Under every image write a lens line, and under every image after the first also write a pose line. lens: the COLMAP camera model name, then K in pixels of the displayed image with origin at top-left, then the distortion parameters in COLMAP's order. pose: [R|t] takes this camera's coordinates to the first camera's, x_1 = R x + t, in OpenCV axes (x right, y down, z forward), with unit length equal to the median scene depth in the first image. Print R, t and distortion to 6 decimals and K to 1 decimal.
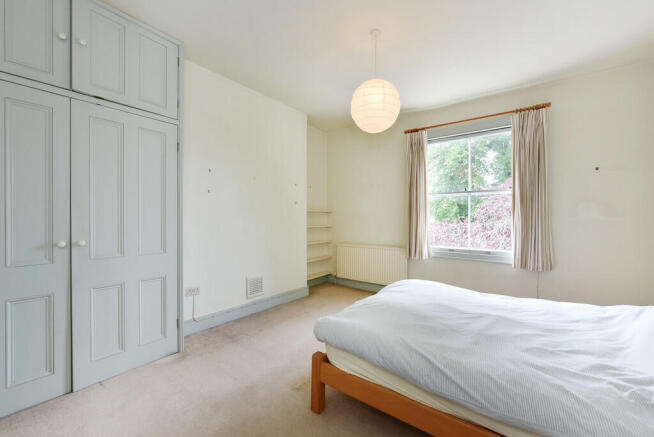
lens RADIAL K [[263.3, 0, 324.9], [0, 263.3, 219.9], [0, 0, 1]] dist [-0.002352, -0.000120]
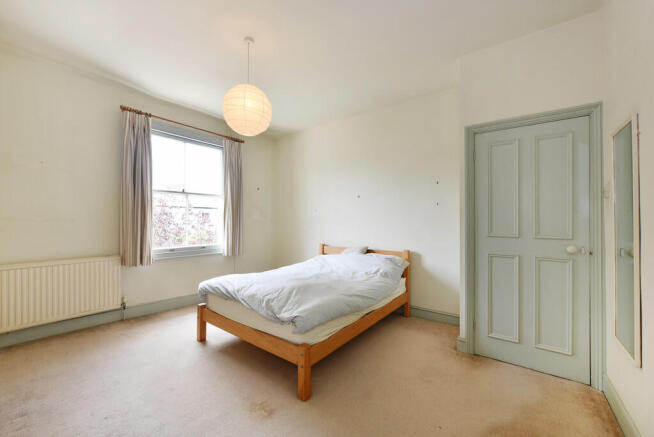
lens RADIAL K [[263.3, 0, 324.5], [0, 263.3, 217.8], [0, 0, 1]] dist [-0.002352, -0.000120]
pose [[0.007232, 0.002258, 0.999971, -0.556552], [0.001302, 0.999997, -0.002267, -0.002905], [-0.999973, 0.001318, 0.007229, 0.463236]]
